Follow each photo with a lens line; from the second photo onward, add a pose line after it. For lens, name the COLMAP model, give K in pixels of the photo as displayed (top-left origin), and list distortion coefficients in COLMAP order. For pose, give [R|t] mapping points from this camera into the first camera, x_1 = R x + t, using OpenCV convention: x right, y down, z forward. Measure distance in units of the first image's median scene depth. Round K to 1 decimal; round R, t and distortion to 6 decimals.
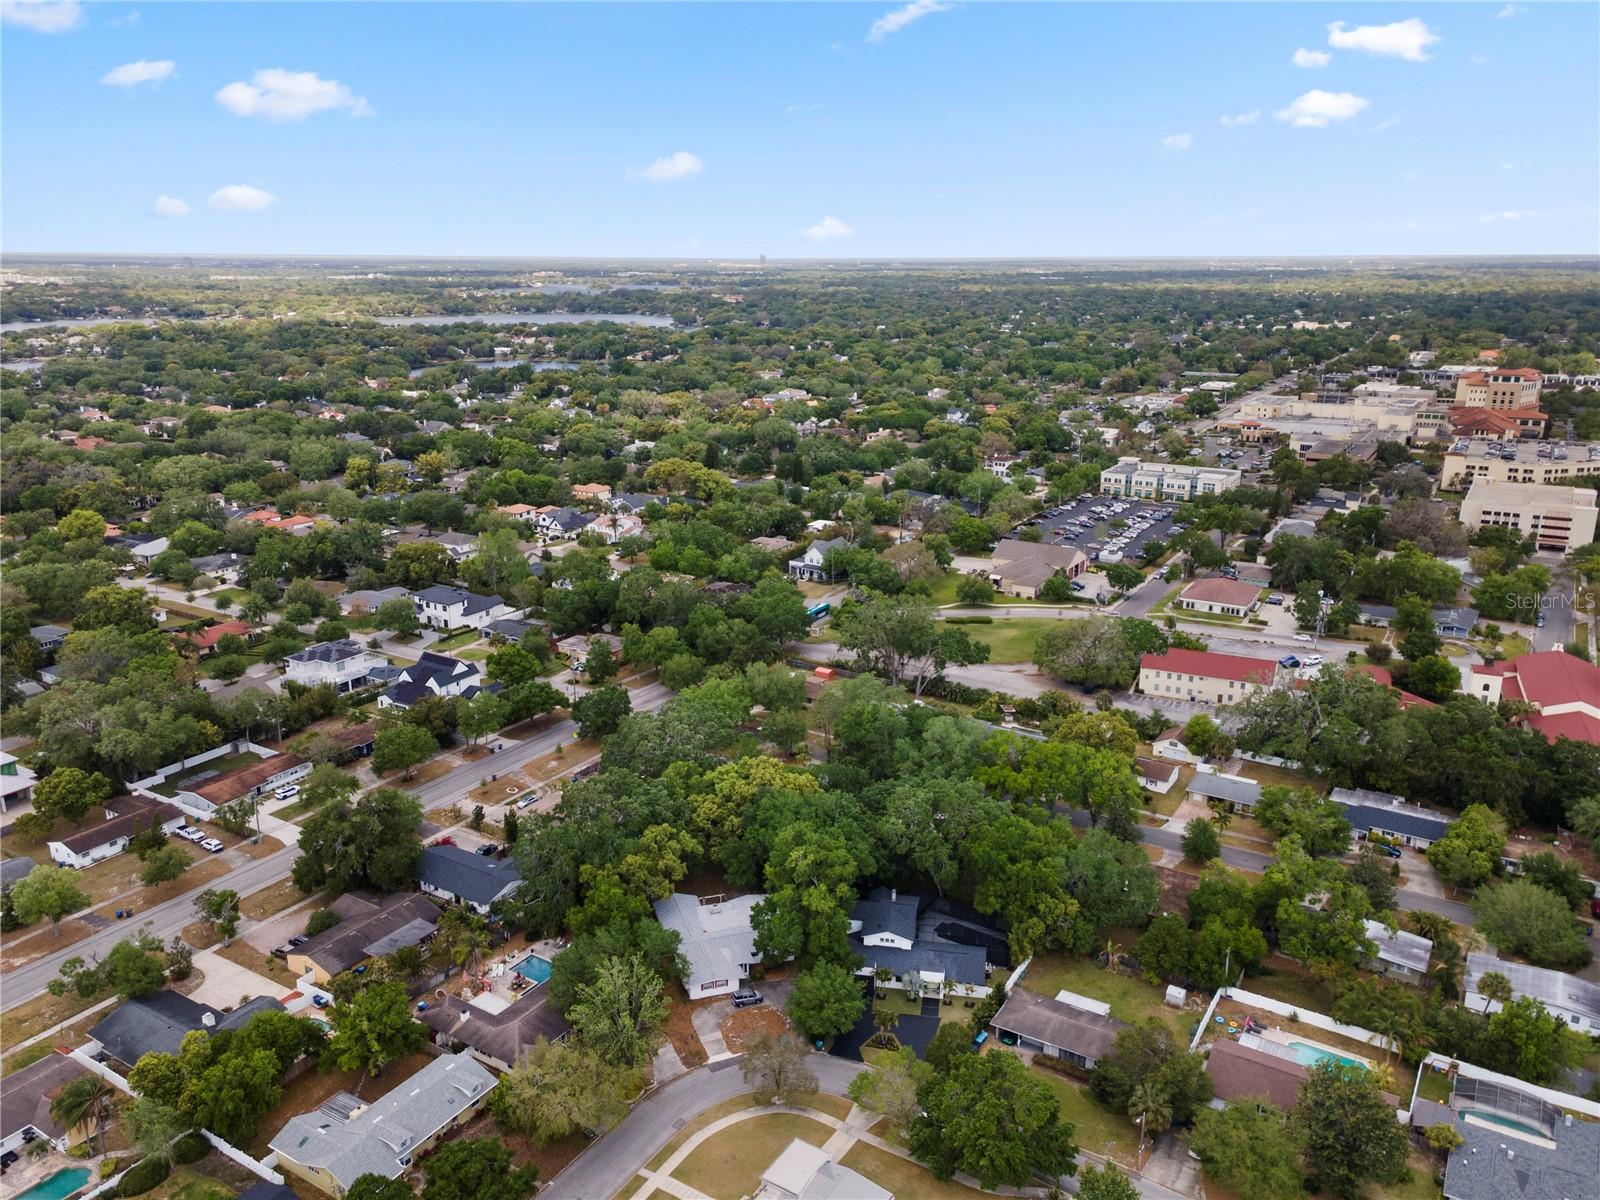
lens RADIAL K [[1185.0, 0, 802.7], [0, 1185.0, 636.1], [0, 0, 1]] dist [0.009195, 0.060921]
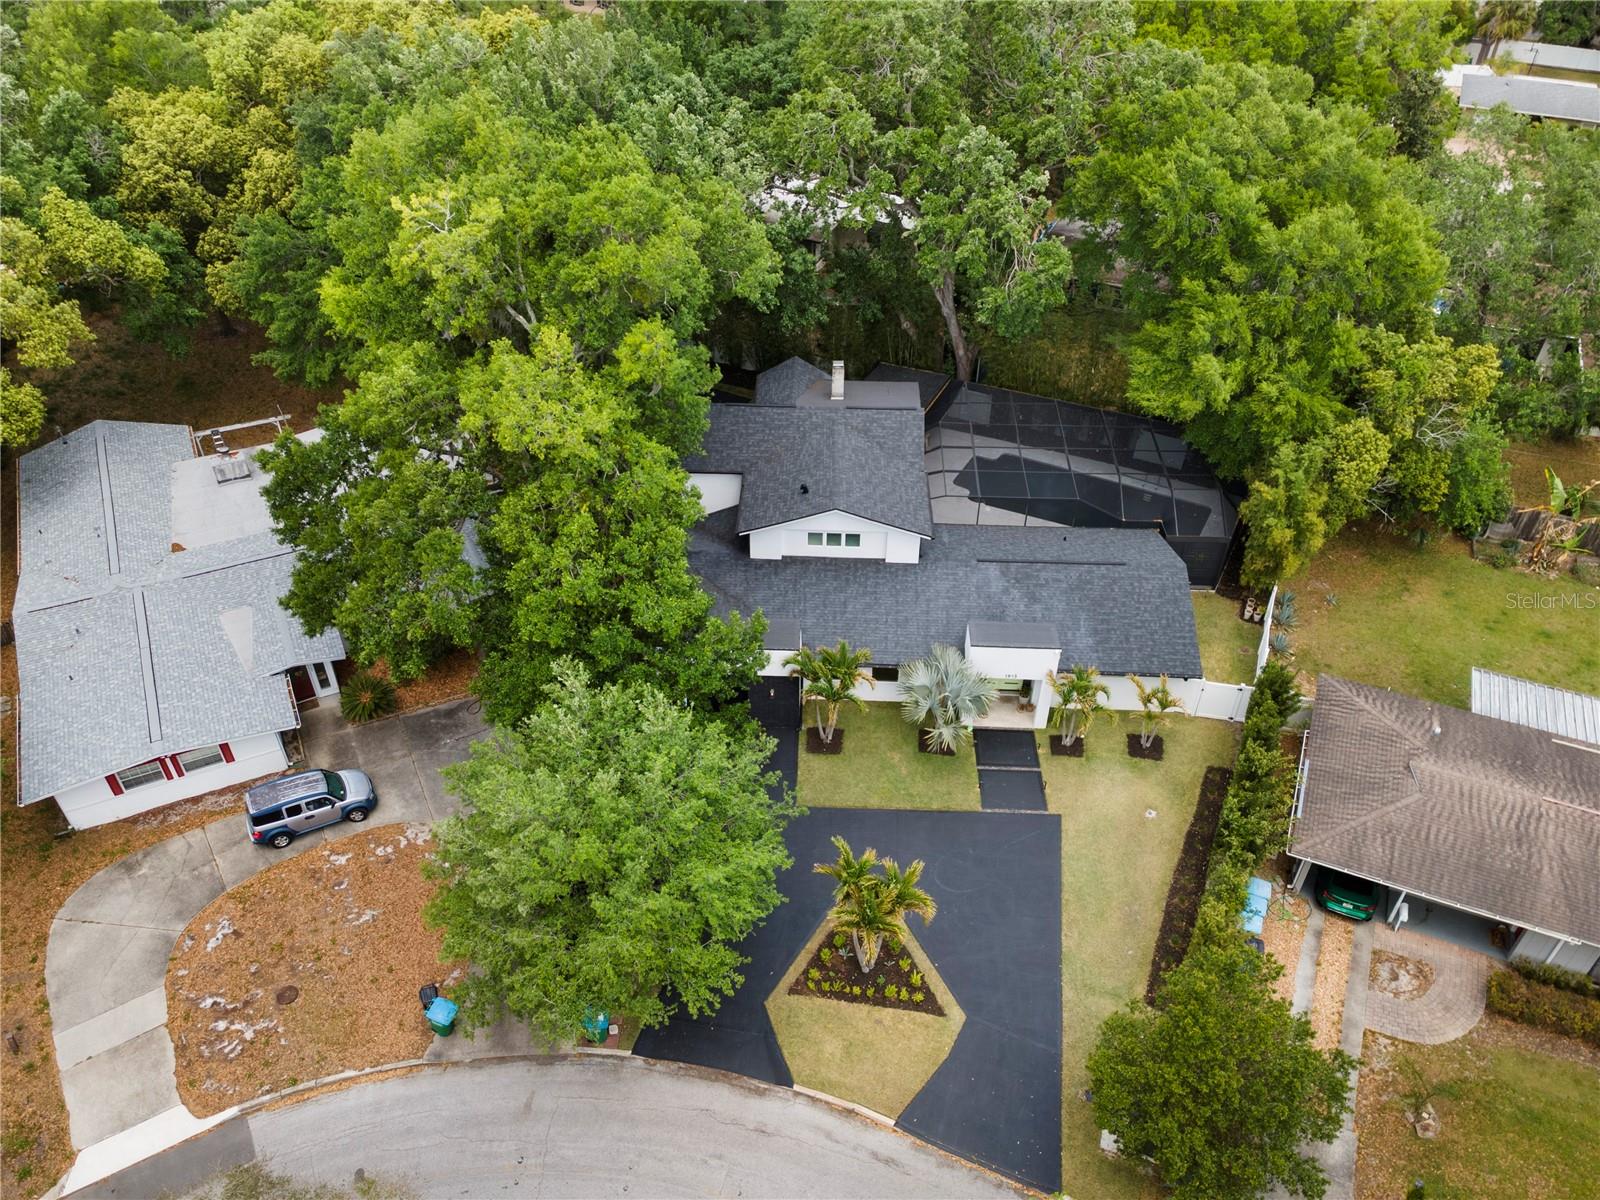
lens RADIAL K [[1178.9, 0, 800.6], [0, 1178.9, 623.6], [0, 0, 1]] dist [0.015213, 0.052617]
pose [[0.990325, -0.085678, 0.109164, 0.020323], [0.038634, 0.925770, 0.376109, 0.108397], [-0.133284, -0.368253, 0.920122, 0.468778]]
